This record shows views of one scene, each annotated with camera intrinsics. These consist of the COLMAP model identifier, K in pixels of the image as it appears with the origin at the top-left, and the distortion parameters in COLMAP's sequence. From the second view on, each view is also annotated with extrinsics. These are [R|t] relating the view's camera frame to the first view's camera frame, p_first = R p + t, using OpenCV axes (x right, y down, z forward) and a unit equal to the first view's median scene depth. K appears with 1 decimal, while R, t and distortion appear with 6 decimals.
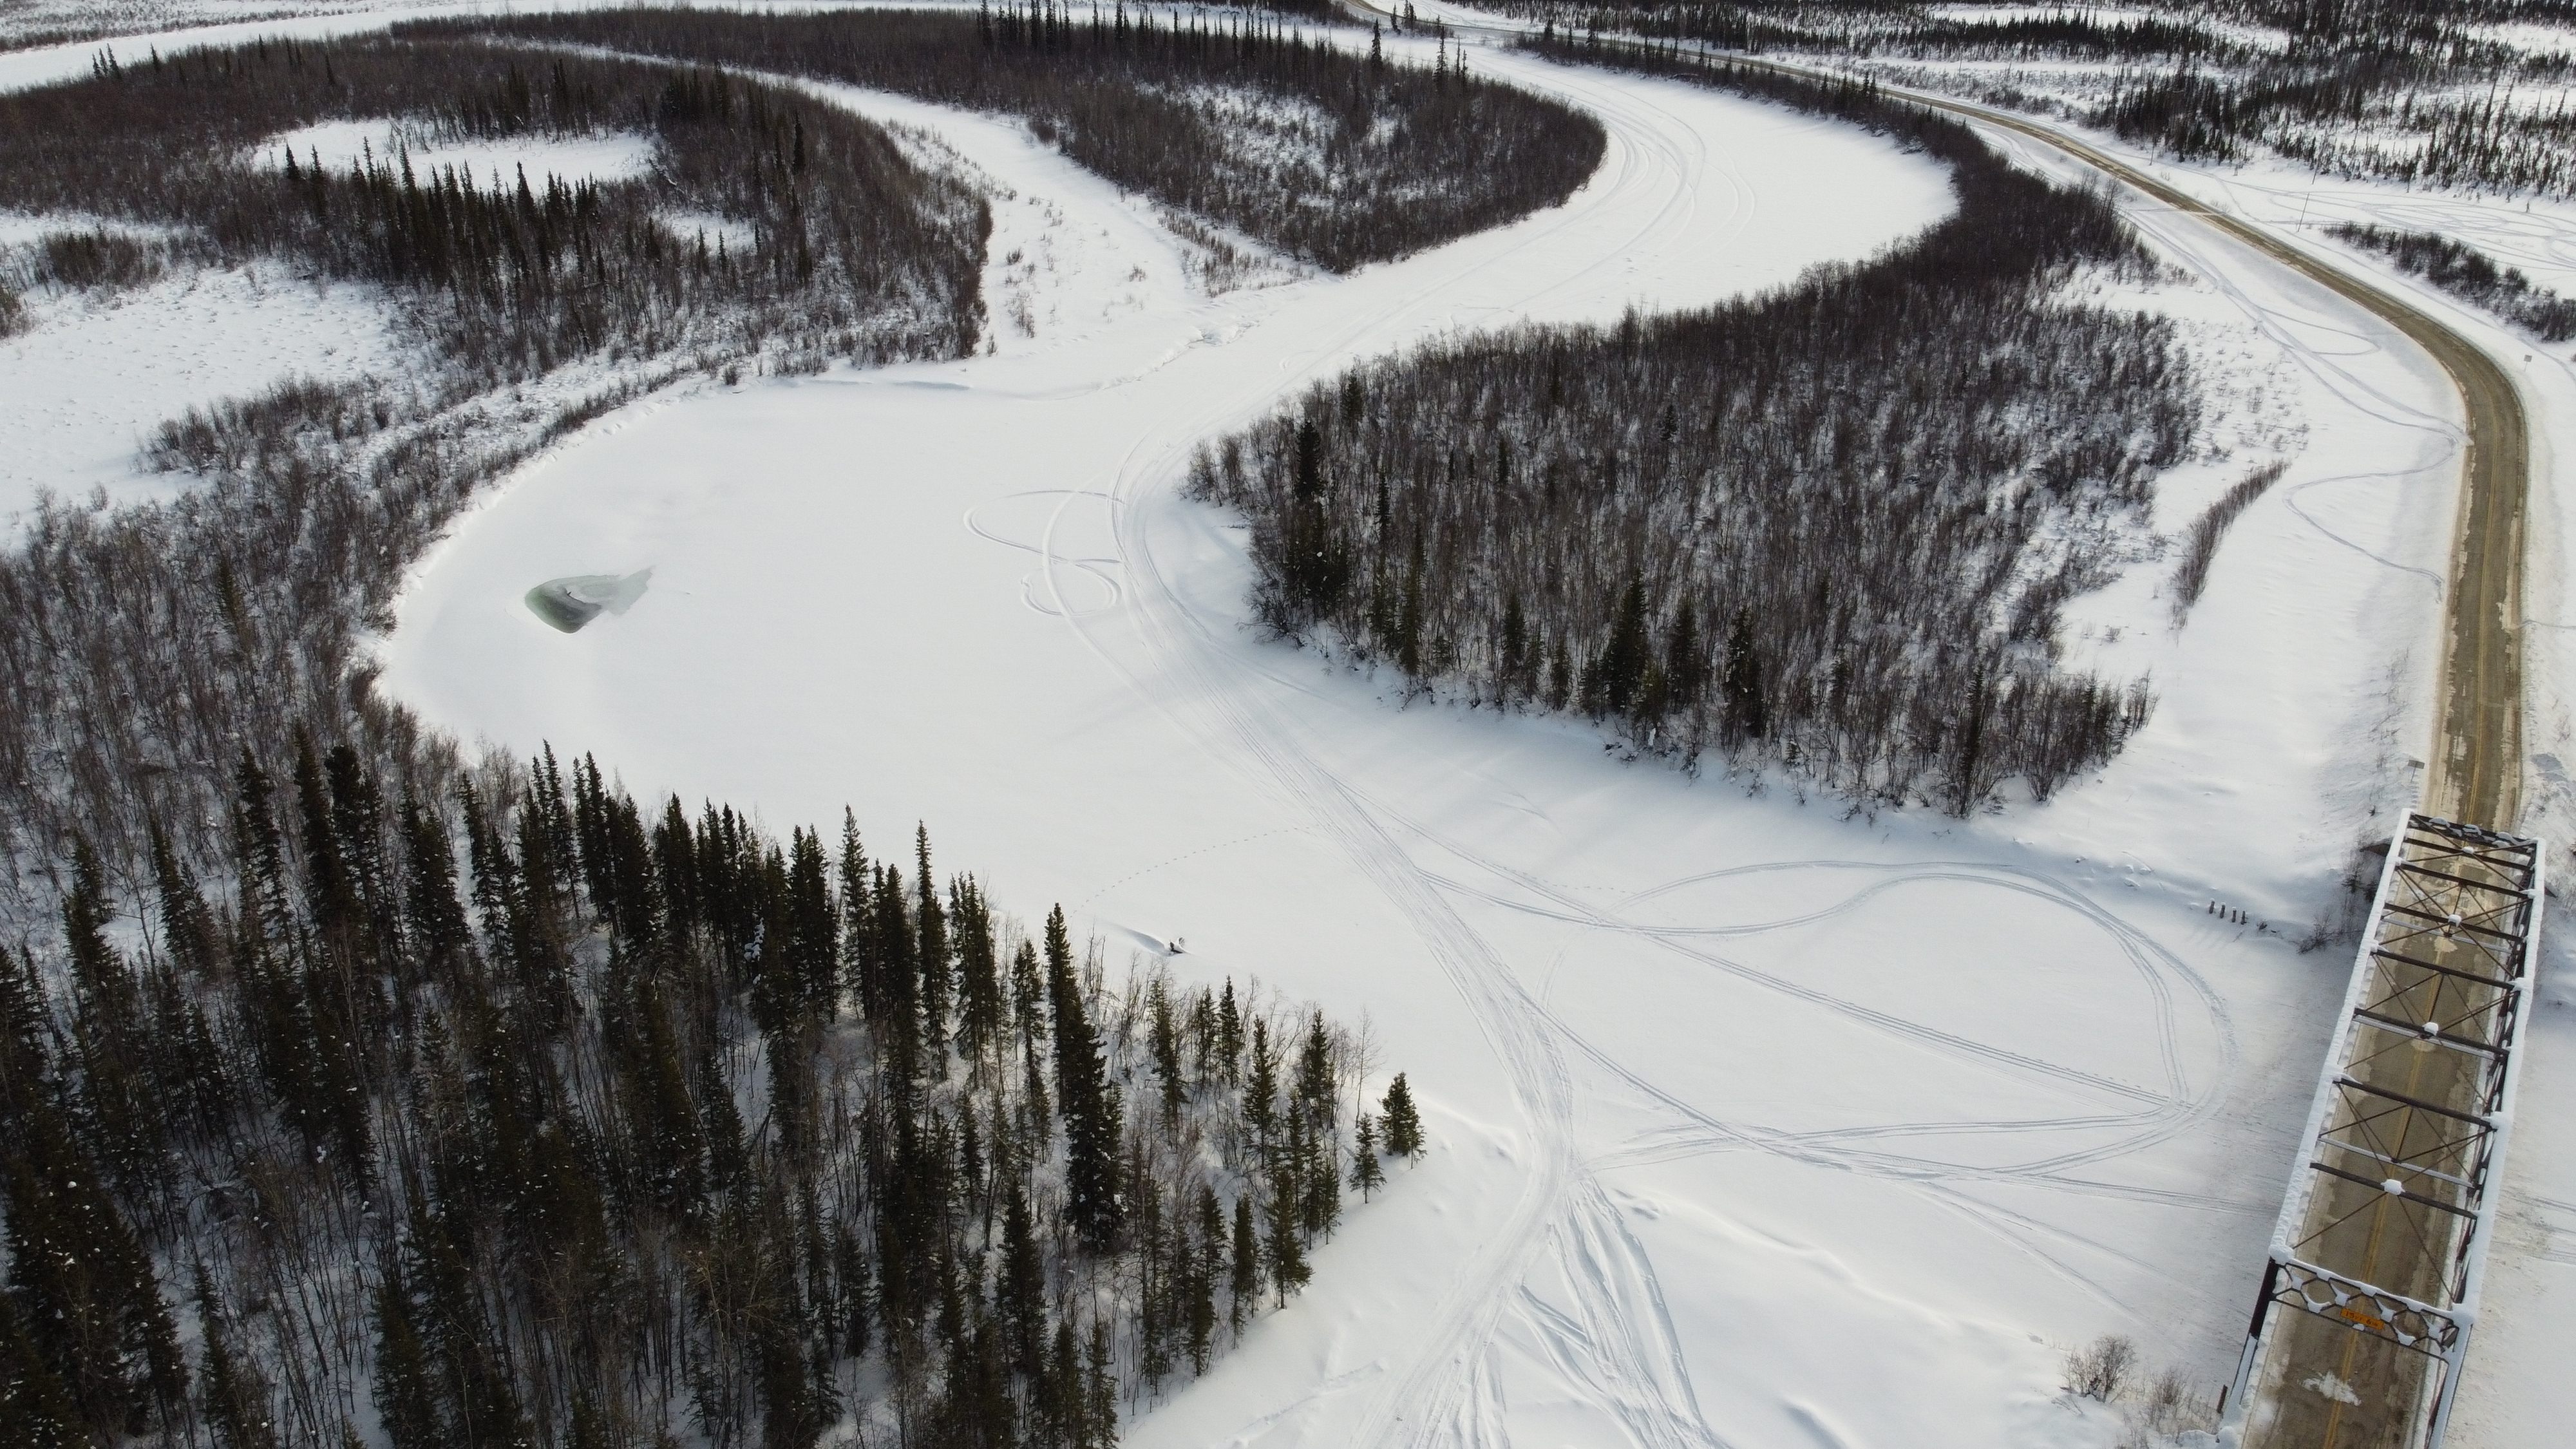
lens RADIAL K [[1937.7, 0, 1279.5], [0, 1937.7, 726.1], [0, 0, 1]] dist [0.007923, -0.014936]
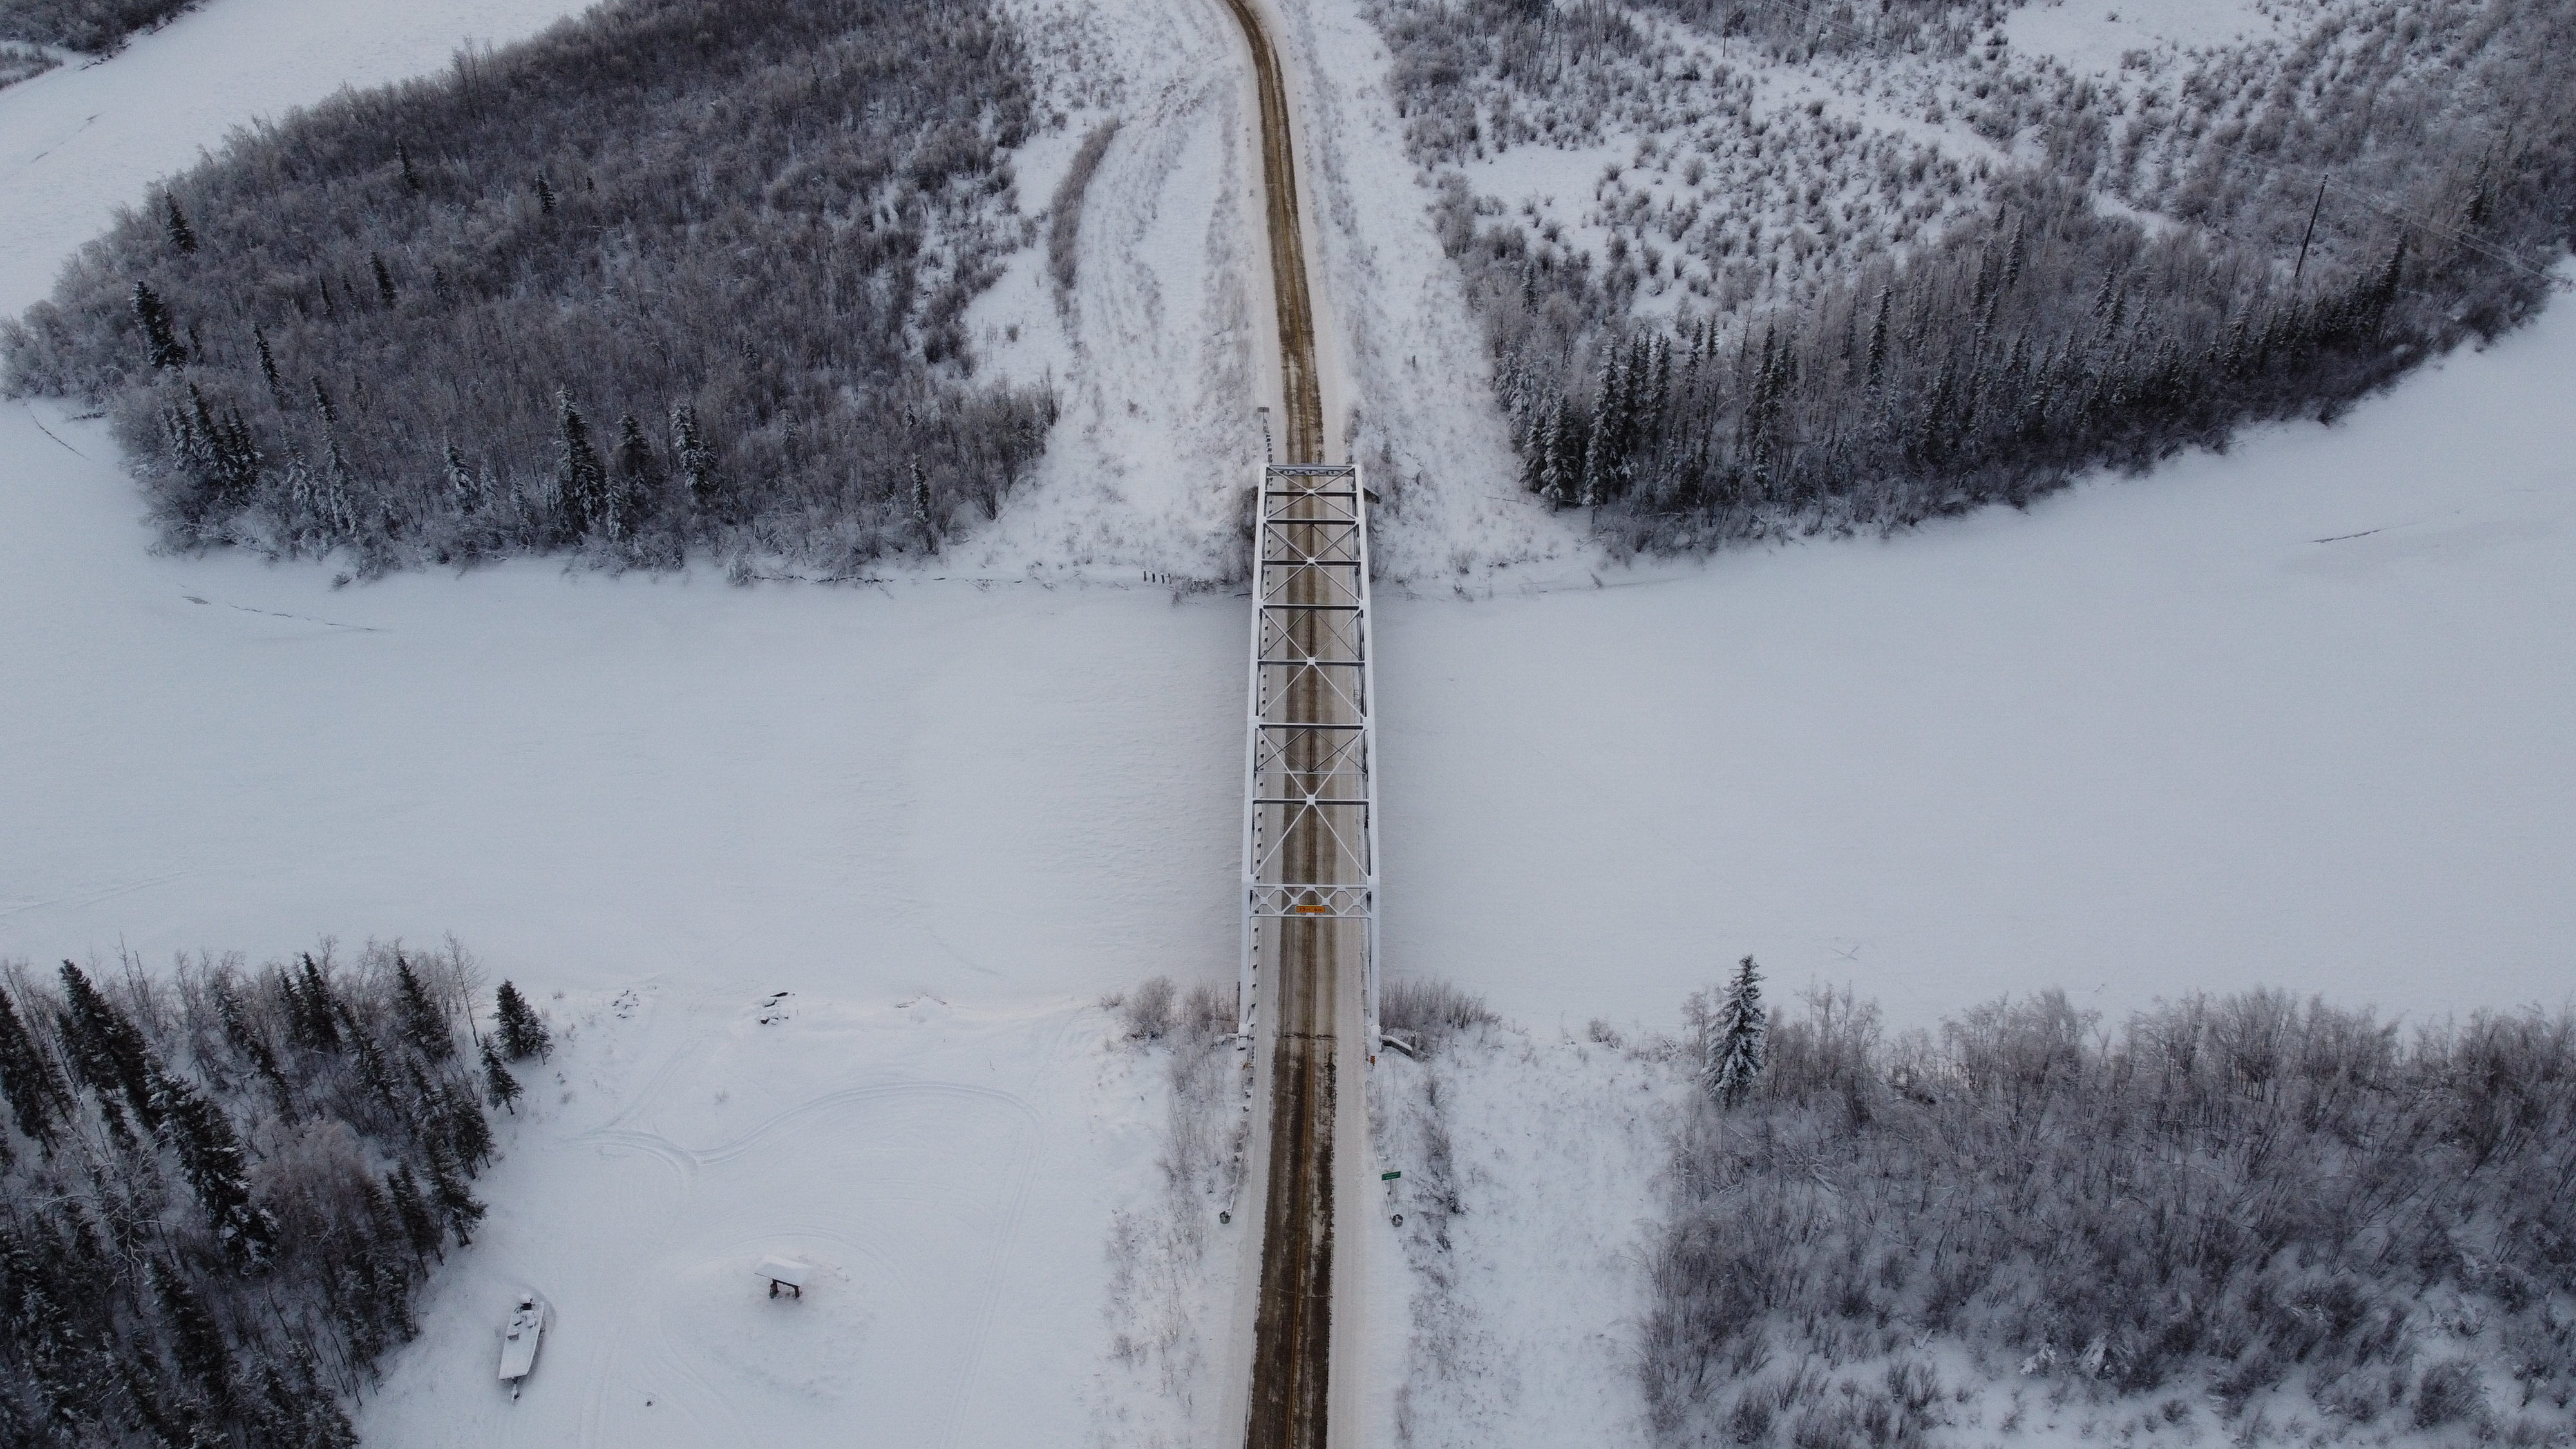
lens RADIAL K [[1942.8, 0, 1283.2], [0, 1942.8, 717.6], [0, 0, 1]] dist [0.006920, -0.008894]
pose [[0.839805, -0.313264, 0.443388, -0.002573], [0.227796, 0.944681, 0.235979, -0.050208], [-0.492784, -0.097174, 0.864709, -0.047457]]
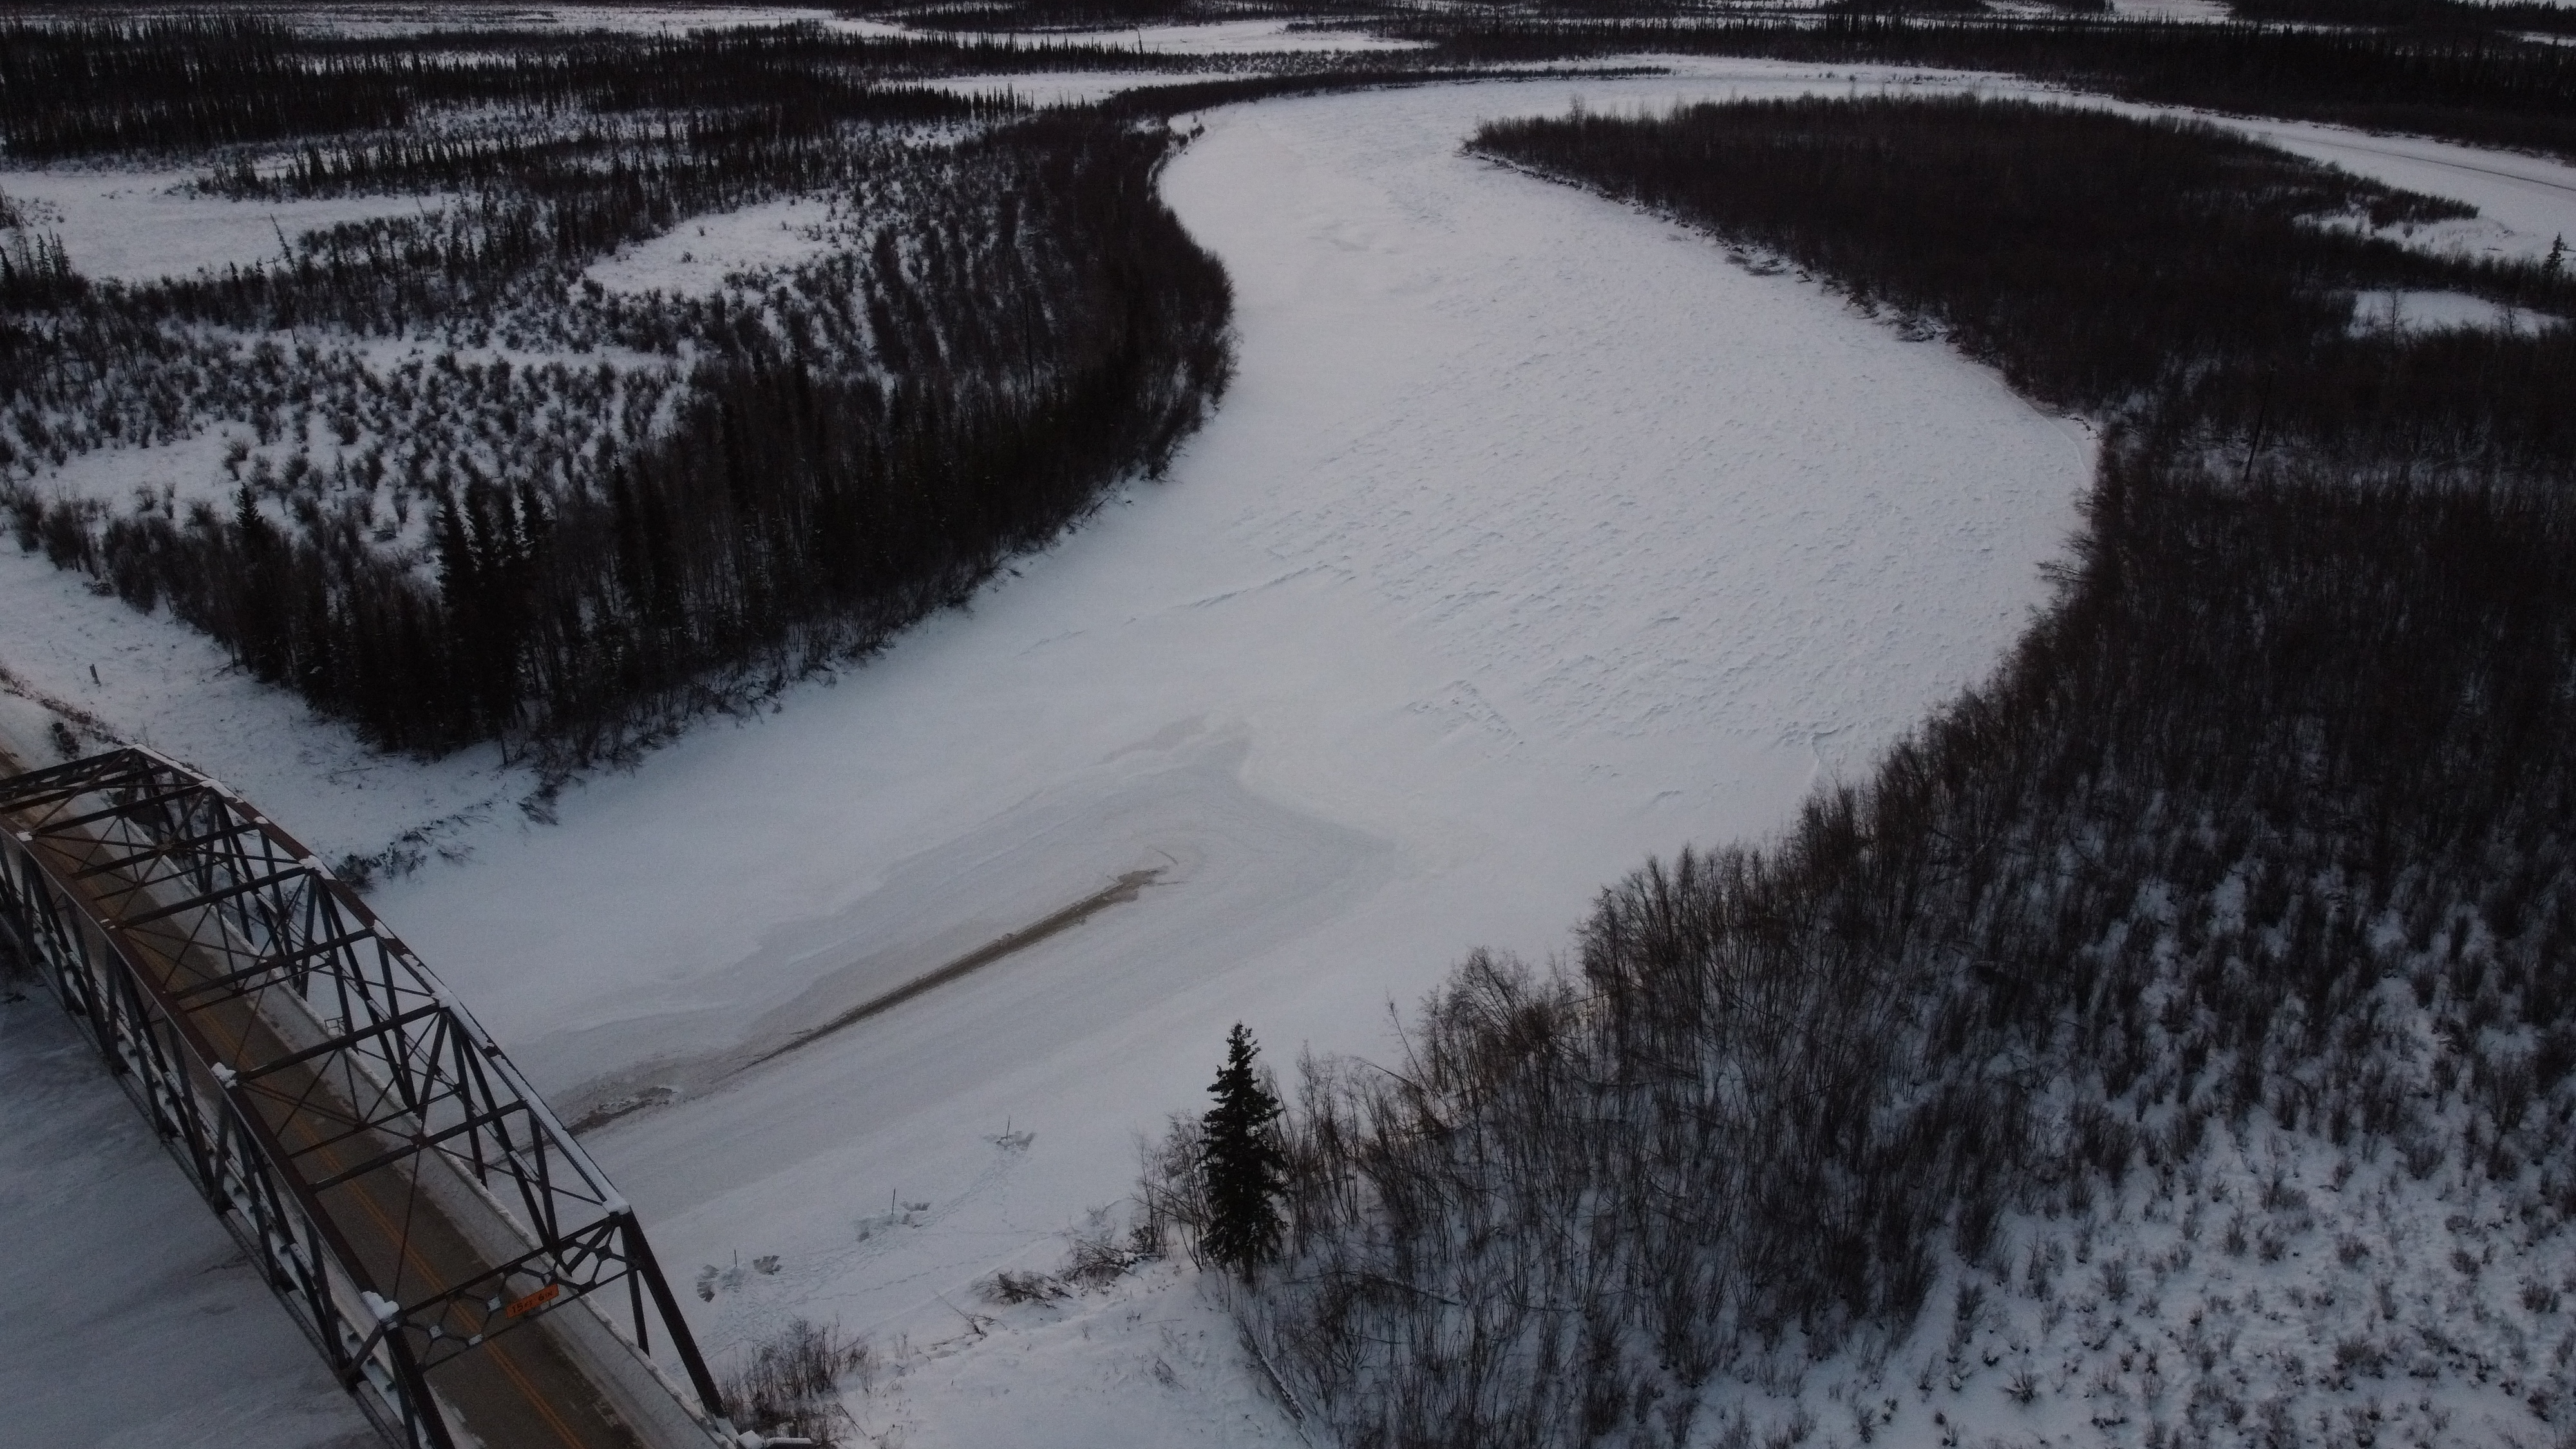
lens RADIAL K [[1936.9, 0, 1285.1], [0, 1936.9, 723.3], [0, 0, 1]] dist [0.008101, -0.008390]
pose [[0.211798, -0.385197, 0.898201, 0.022590], [0.413757, 0.867965, 0.274666, 0.014593], [-0.885408, 0.313463, 0.343211, 0.160867]]
